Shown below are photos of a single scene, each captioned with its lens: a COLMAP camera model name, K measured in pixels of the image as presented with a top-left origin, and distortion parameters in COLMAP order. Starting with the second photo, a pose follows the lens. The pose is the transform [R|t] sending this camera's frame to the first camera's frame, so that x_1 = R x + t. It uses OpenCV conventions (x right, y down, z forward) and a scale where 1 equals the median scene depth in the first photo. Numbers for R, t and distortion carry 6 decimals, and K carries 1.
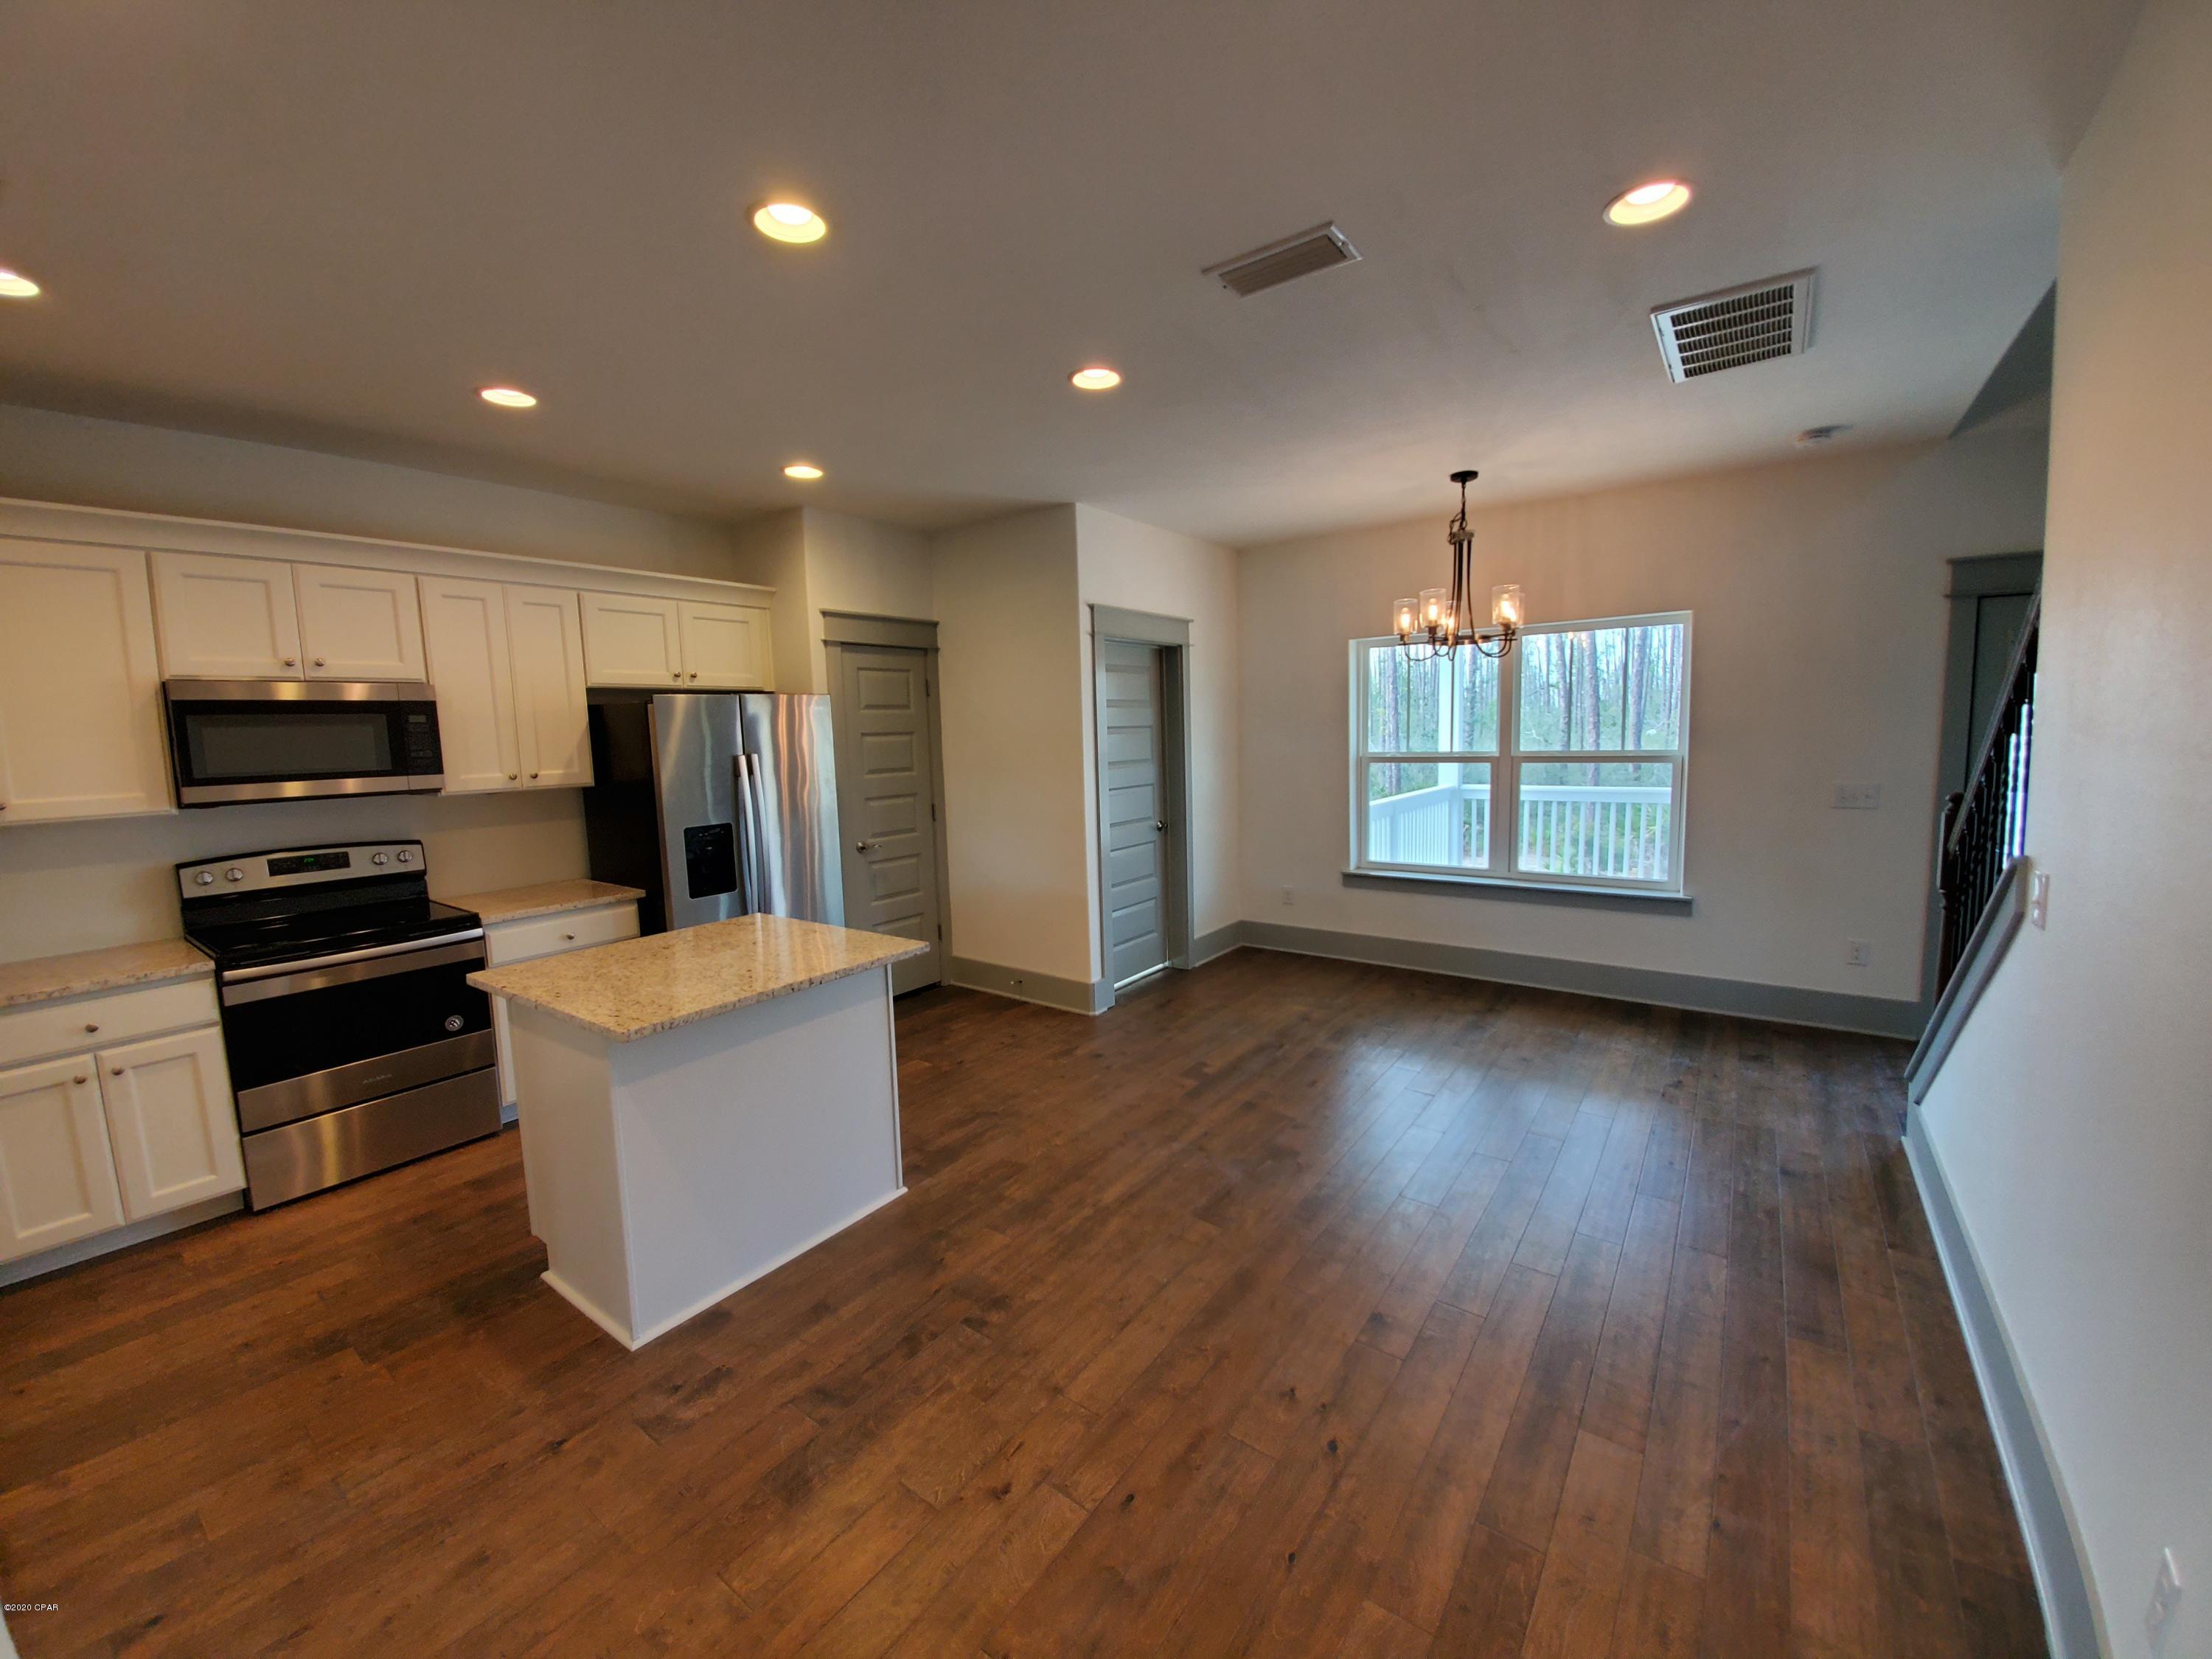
lens RADIAL K [[865.8, 0, 1095.4], [0, 865.8, 822.3], [0, 0, 1]] dist [0.013289, -0.014683]
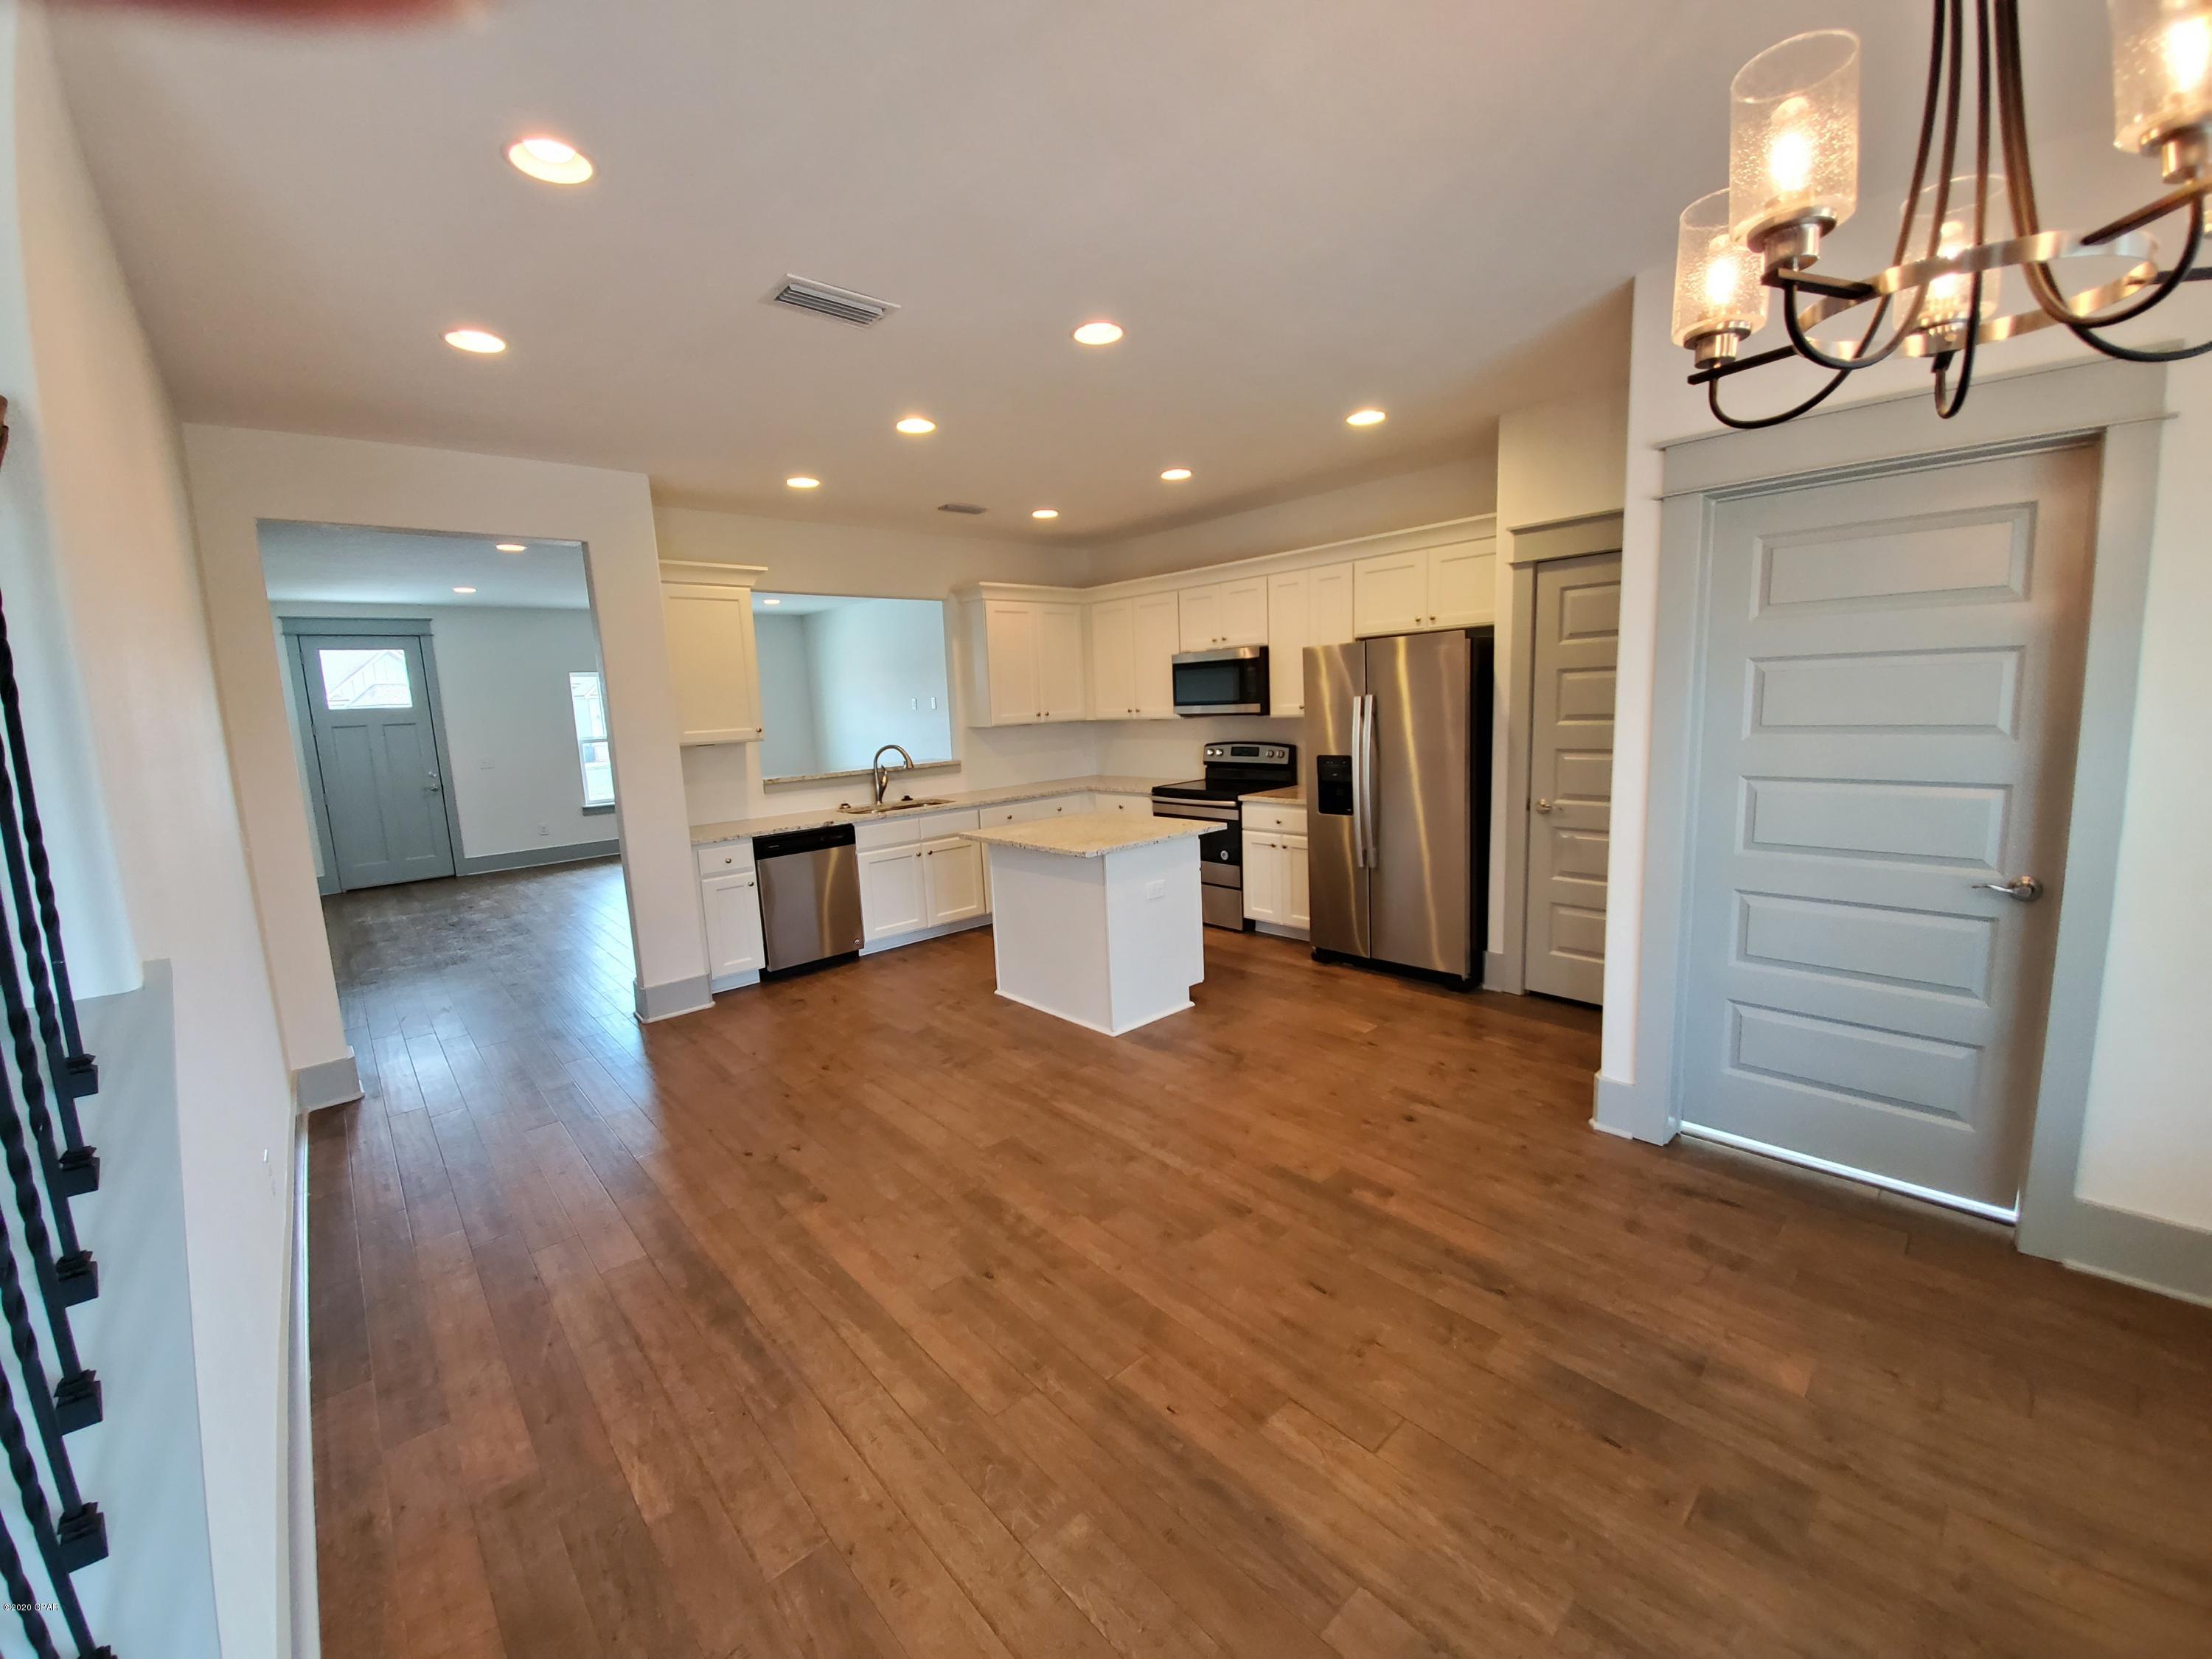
lens RADIAL K [[865.8, 0, 1095.4], [0, 865.8, 822.3], [0, 0, 1]] dist [0.013289, -0.014683]
pose [[-0.190475, 0.174621, -0.966037, 0.880044], [-0.057874, 0.980344, 0.188618, -0.125997], [0.979985, 0.091835, -0.176625, 1.021149]]
